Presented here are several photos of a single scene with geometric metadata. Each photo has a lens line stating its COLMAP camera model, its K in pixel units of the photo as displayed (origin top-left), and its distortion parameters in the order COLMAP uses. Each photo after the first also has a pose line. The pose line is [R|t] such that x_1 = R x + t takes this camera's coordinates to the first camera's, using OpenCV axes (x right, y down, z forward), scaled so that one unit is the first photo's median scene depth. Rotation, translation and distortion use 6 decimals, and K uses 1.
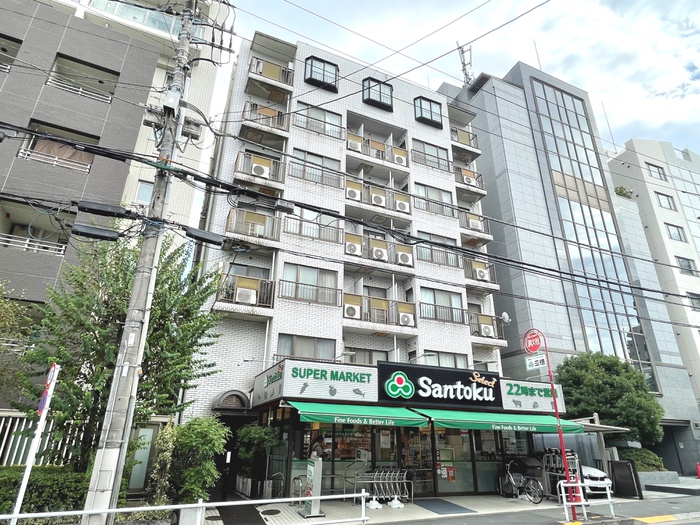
lens RADIAL K [[427.2, 0, 350.0], [0, 427.2, 262.5], [0, 0, 1]] dist [0.002181, 0.000021]
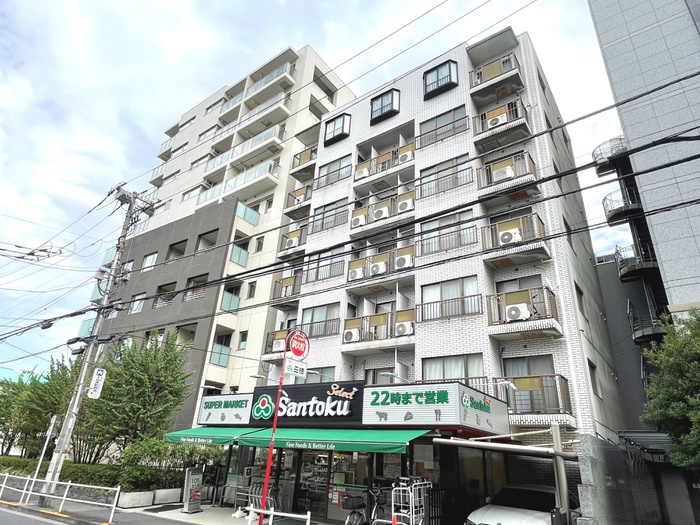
lens RADIAL K [[427.2, 0, 350.0], [0, 427.2, 262.5], [0, 0, 1]] dist [0.002181, 0.000021]
pose [[0.495559, -0.353850, -0.793229, 1.127197], [0.294415, 0.927621, -0.229868, 0.238236], [0.817154, -0.119625, 0.563869, 0.556086]]
